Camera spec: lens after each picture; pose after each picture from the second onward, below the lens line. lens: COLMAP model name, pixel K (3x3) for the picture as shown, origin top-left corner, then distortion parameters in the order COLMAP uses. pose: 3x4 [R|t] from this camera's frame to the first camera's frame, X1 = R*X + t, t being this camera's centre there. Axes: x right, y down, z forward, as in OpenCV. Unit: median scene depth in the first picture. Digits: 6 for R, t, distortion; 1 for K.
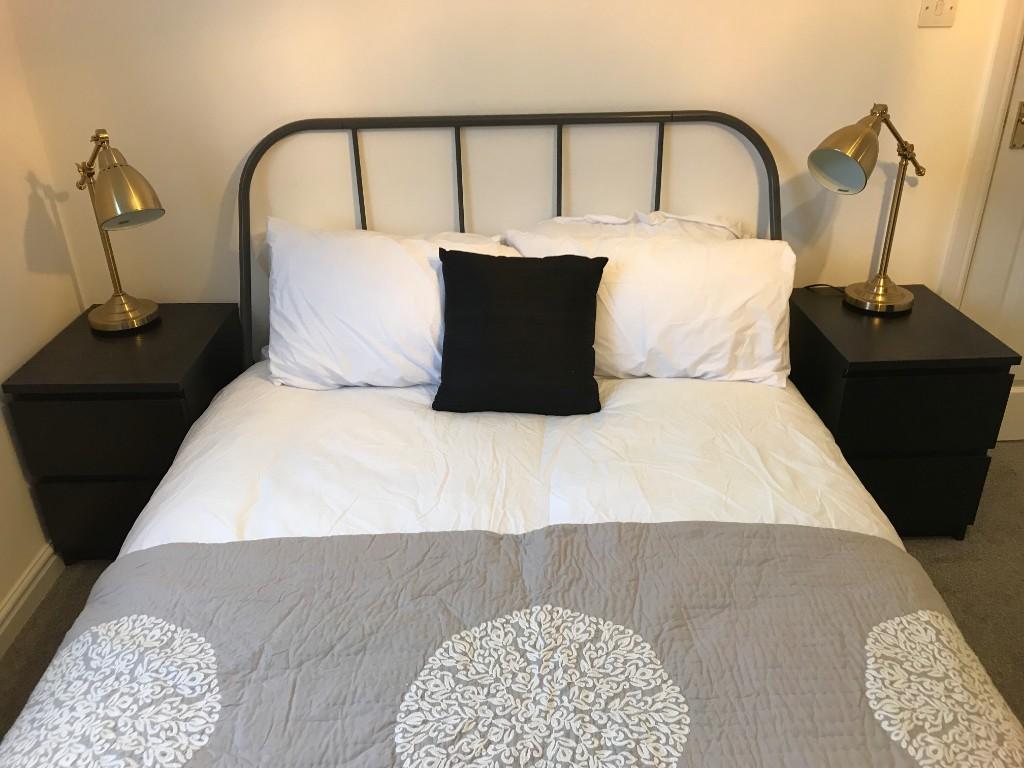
lens RADIAL K [[829.9, 0, 511.8], [0, 829.9, 388.1], [0, 0, 1]] dist [0.014105, 0.001925]
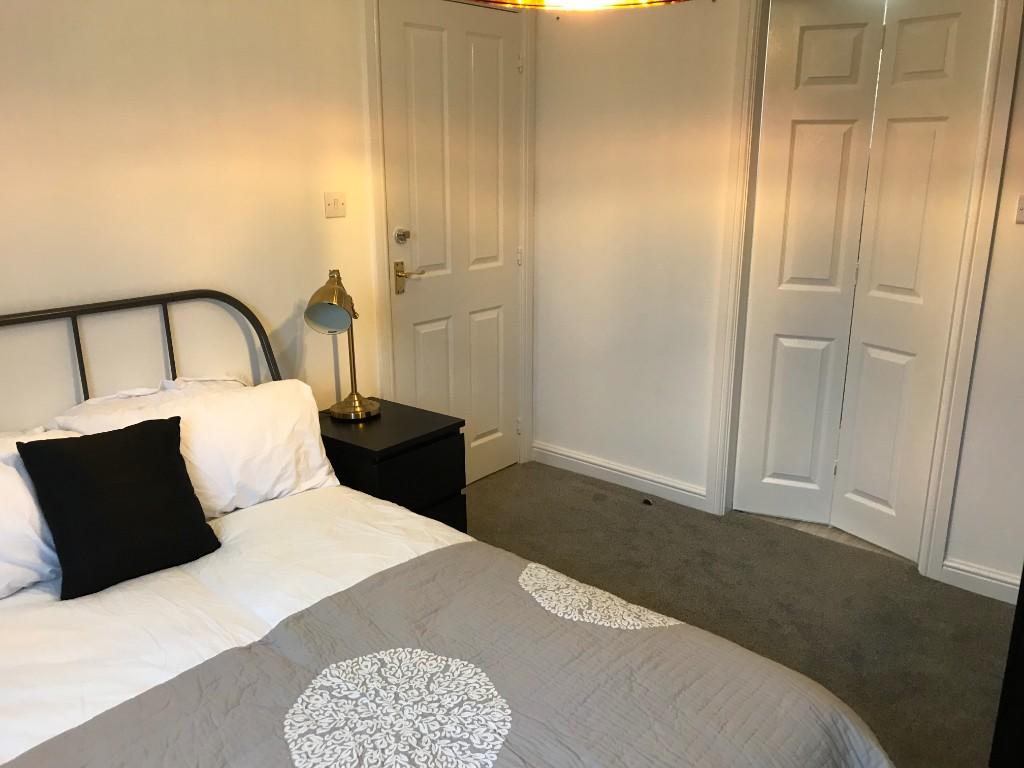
lens RADIAL K [[829.9, 0, 514.9], [0, 829.9, 380.9], [0, 0, 1]] dist [0.014105, 0.001925]
pose [[0.659844, -0.185763, 0.728079, -0.391241], [0.346621, 0.934955, -0.075590, 0.040189], [-0.666679, 0.302245, 0.681313, -0.083163]]
